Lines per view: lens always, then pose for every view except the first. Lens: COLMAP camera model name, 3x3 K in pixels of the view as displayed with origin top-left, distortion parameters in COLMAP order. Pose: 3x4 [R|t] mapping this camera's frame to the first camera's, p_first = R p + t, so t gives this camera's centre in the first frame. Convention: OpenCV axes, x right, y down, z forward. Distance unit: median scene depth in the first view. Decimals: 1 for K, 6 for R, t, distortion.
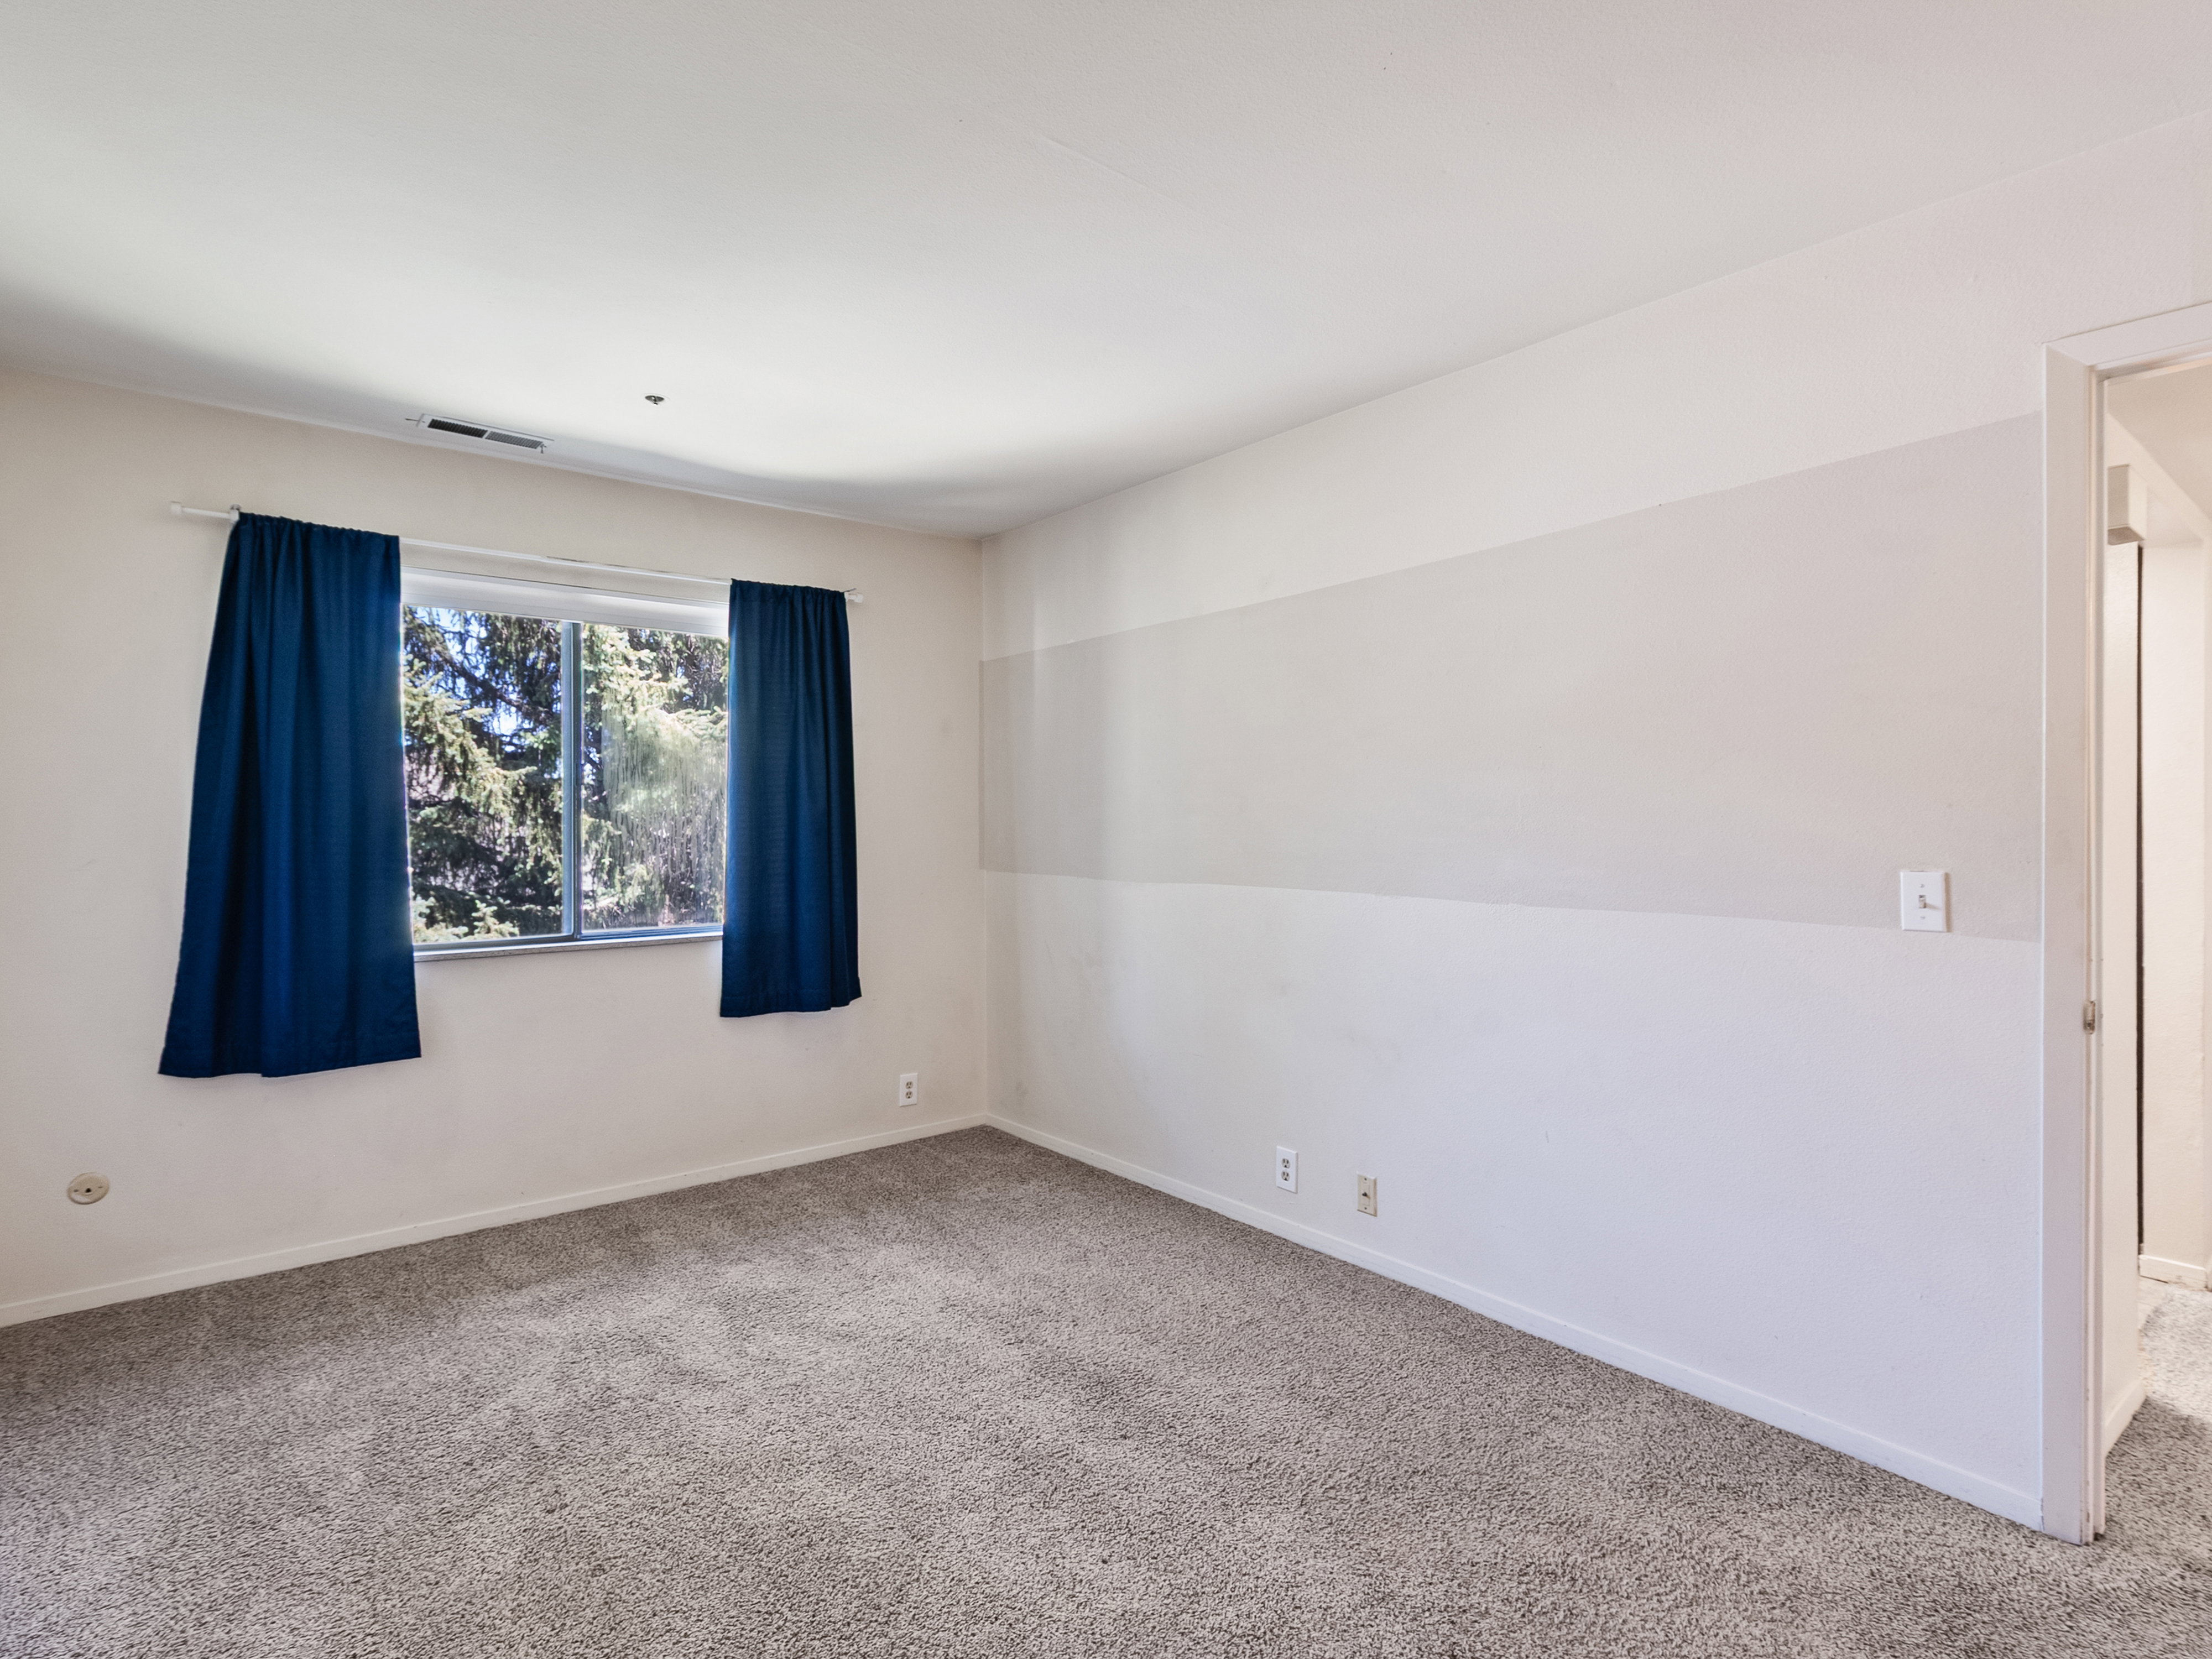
lens RADIAL K [[1135.2, 0, 1123.1], [0, 1135.2, 813.7], [0, 0, 1]] dist [-0.010735, 0.005440]
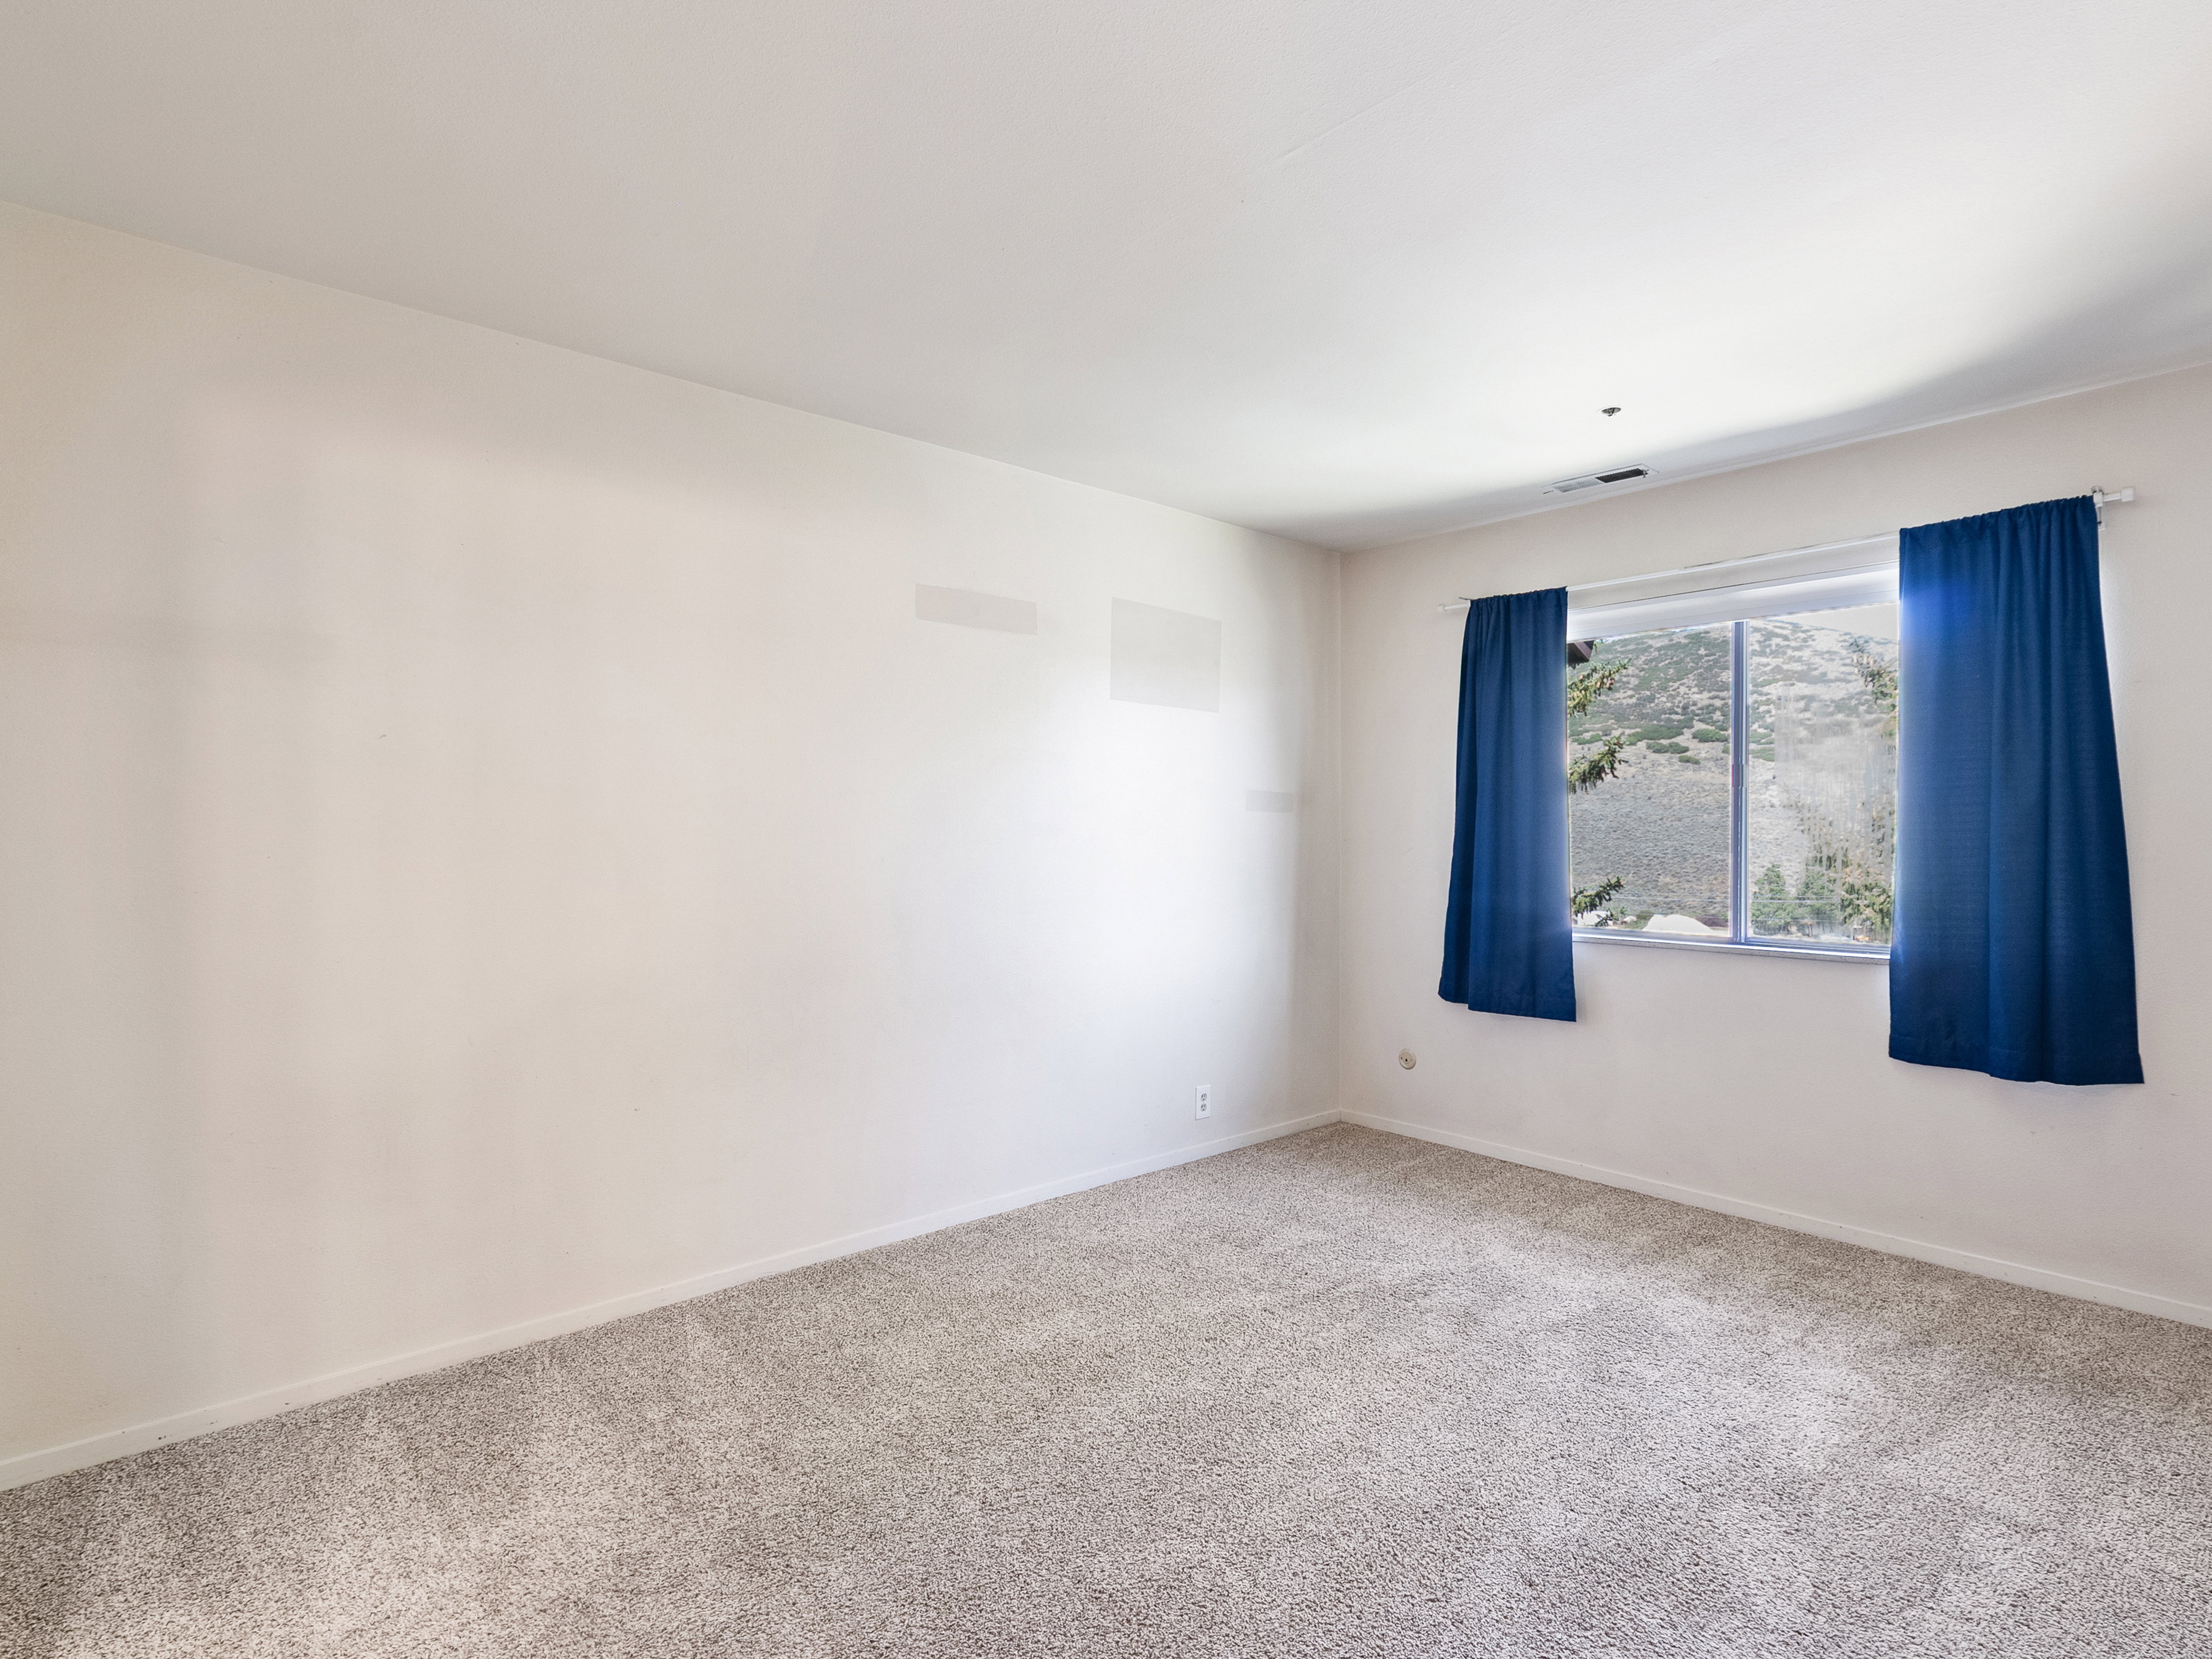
lens RADIAL K [[1135.2, 0, 1095.4], [0, 1135.2, 828.9], [0, 0, 1]] dist [-0.010735, 0.005440]
pose [[0.019148, 0.002255, -0.999814, 0.544185], [0.002161, 0.999995, 0.002297, 0.008905], [0.999814, -0.002205, 0.019143, 0.464057]]
